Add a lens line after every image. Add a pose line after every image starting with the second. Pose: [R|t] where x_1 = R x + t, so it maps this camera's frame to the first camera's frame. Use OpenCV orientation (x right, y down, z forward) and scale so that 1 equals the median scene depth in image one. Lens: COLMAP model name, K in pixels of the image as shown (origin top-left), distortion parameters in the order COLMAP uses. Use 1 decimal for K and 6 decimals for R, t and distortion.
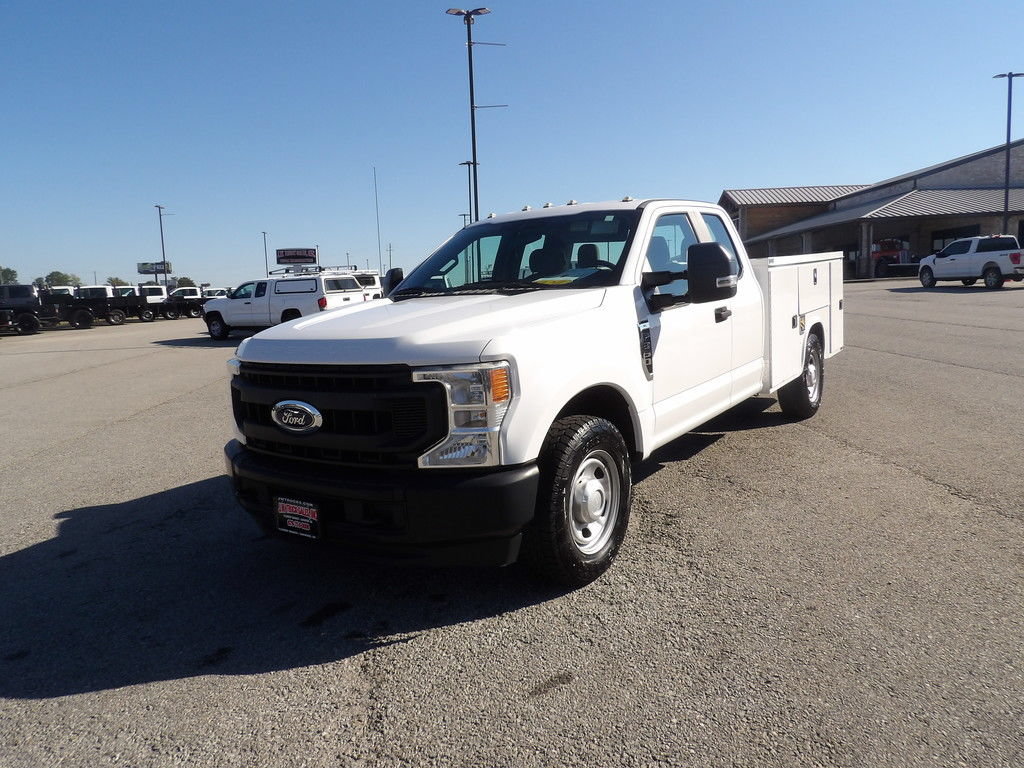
lens RADIAL K [[734.1, 0, 515.2], [0, 734.1, 383.6], [0, 0, 1]] dist [-0.040976, 0.052453]
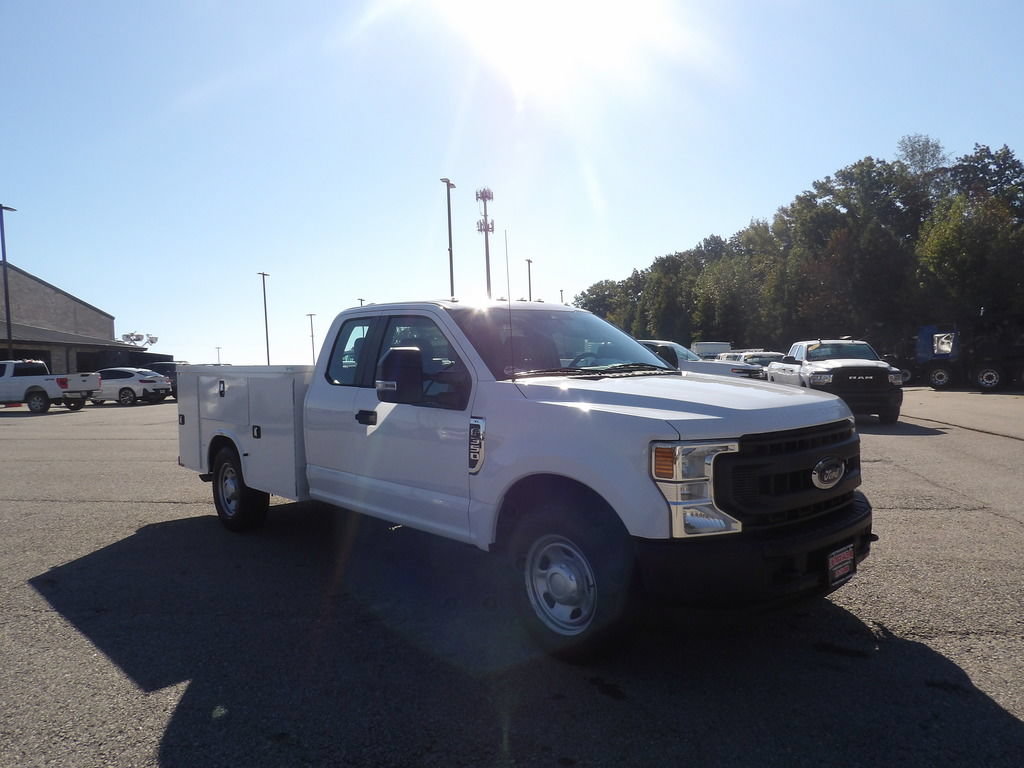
lens RADIAL K [[734.1, 0, 521.5], [0, 734.1, 387.9], [0, 0, 1]] dist [-0.040976, 0.052453]
pose [[0.204662, 0.016196, 0.978699, -0.920593], [0.154824, 0.986741, -0.048705, -0.061314], [-0.966511, 0.161494, 0.199441, 0.756023]]
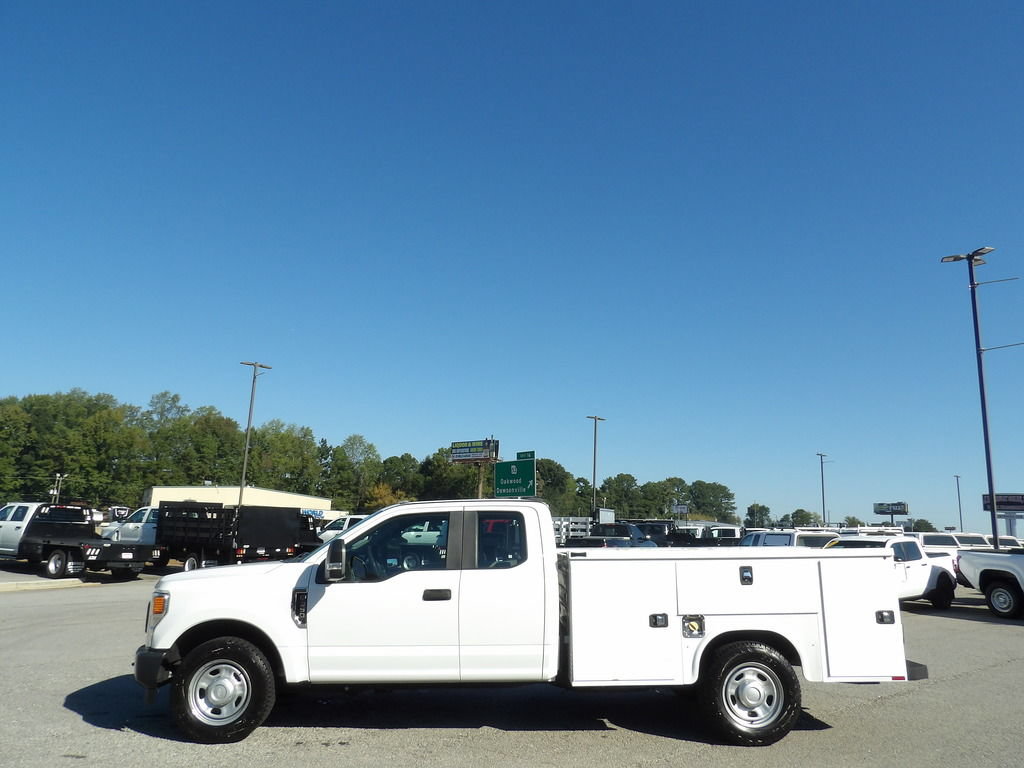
lens RADIAL K [[734.1, 0, 514.3], [0, 734.1, 382.0], [0, 0, 1]] dist [-0.040976, 0.052453]
pose [[0.587628, -0.107172, -0.802002, 1.291938], [-0.156989, 0.957252, -0.242945, -0.147108], [0.793755, 0.268667, 0.545684, 0.296748]]
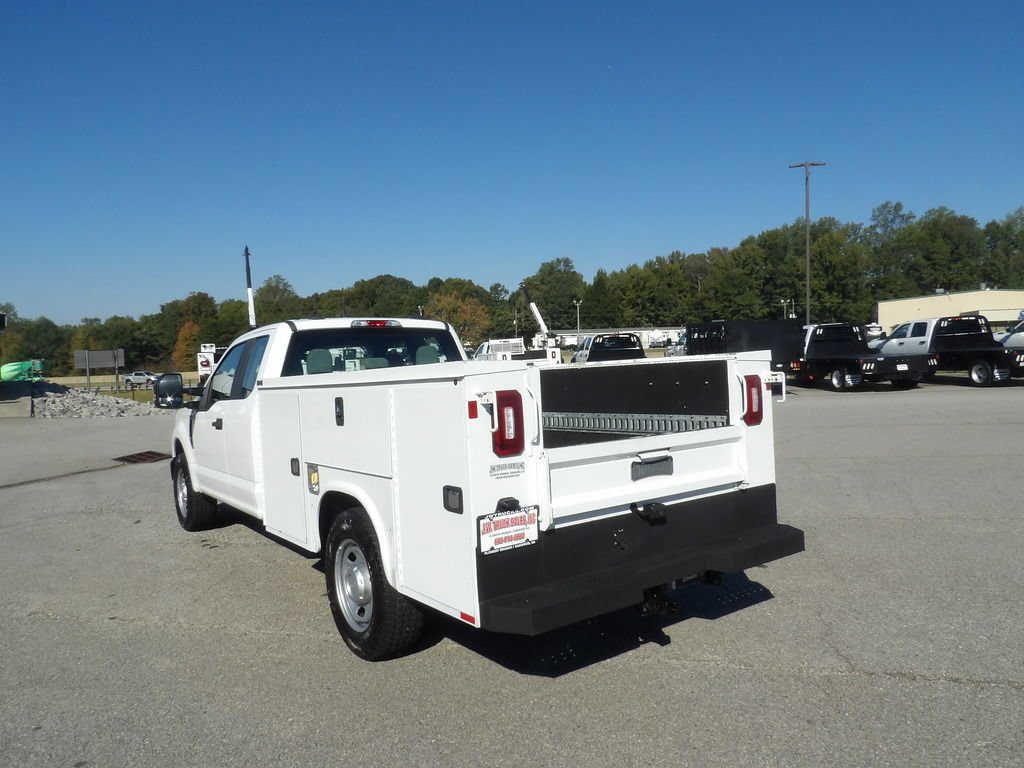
lens RADIAL K [[734.1, 0, 511.3], [0, 734.1, 386.0], [0, 0, 1]] dist [-0.040976, 0.052453]
pose [[-0.327919, 0.098303, -0.939577, 1.185645], [-0.070895, 0.989206, 0.128238, -0.327821], [0.942042, 0.108663, -0.317410, 1.717186]]
